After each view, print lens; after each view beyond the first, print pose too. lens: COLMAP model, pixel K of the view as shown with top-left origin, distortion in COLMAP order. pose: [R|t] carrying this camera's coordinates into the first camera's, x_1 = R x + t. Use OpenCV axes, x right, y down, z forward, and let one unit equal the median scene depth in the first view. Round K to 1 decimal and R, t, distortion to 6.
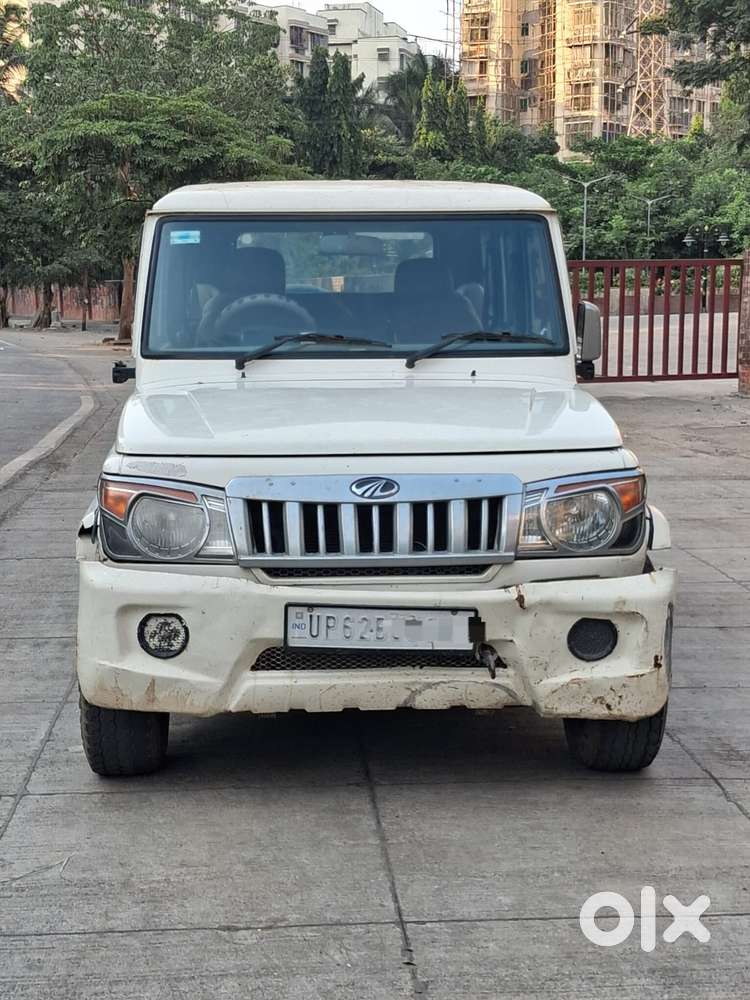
lens RADIAL K [[1653.1, 0, 373.1], [0, 1653.1, 504.3], [0, 0, 1]] dist [0.091519, 0.000000]
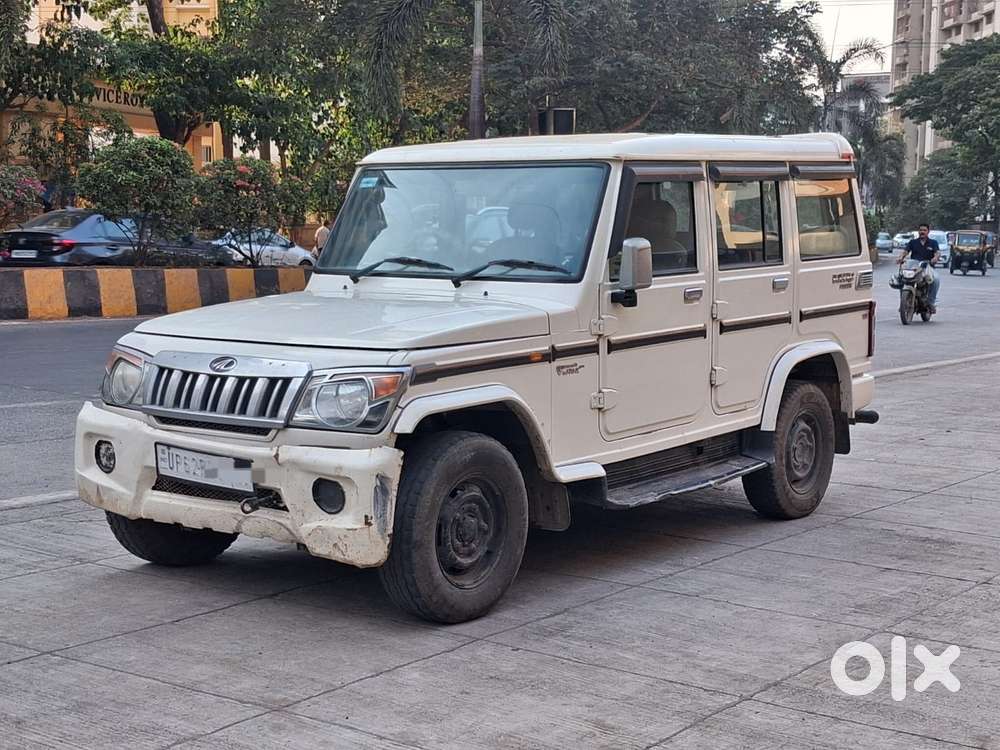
lens RADIAL K [[1653.1, 0, 508.5], [0, 1653.1, 367.6], [0, 0, 1]] dist [0.091519, 0.000000]
pose [[0.768872, 0.067768, -0.635801, 1.039505], [-0.103347, 0.994464, -0.018982, -0.005699], [0.630995, 0.080303, 0.771620, 0.106960]]
